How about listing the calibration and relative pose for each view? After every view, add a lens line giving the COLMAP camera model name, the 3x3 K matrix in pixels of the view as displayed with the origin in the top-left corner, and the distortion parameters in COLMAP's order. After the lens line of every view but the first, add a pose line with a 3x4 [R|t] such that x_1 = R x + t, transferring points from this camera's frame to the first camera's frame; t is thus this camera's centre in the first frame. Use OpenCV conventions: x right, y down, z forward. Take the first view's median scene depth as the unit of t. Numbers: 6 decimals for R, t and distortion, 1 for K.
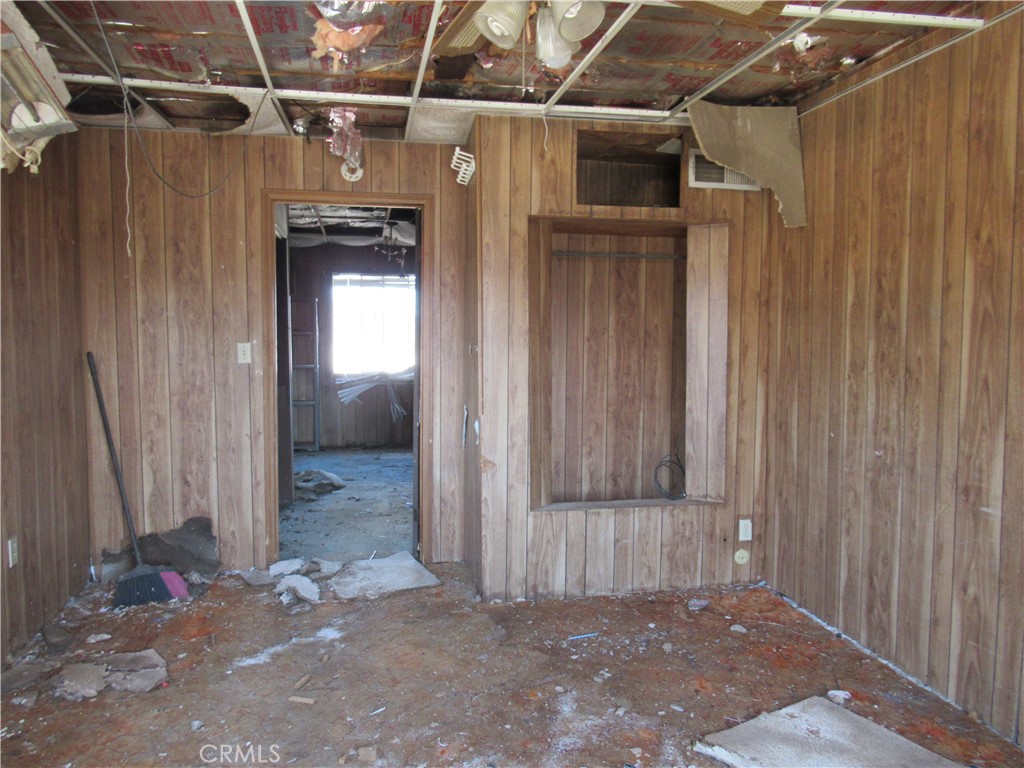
lens RADIAL K [[768.6, 0, 515.6], [0, 768.6, 384.7], [0, 0, 1]] dist [-0.010544, 0.005028]
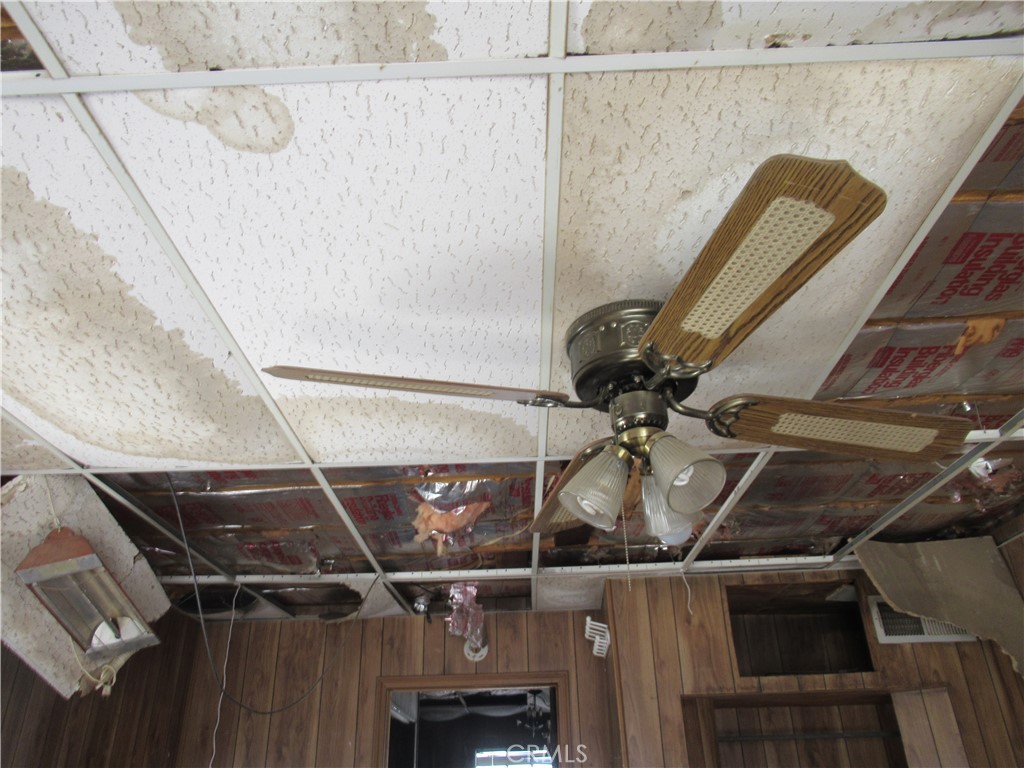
lens RADIAL K [[768.6, 0, 515.6], [0, 768.6, 384.7], [0, 0, 1]] dist [-0.010544, 0.005028]
pose [[0.978042, -0.126642, -0.165515, 0.022193], [0.019378, 0.846012, -0.532811, -0.071517], [0.207504, 0.517905, 0.829890, 0.125327]]
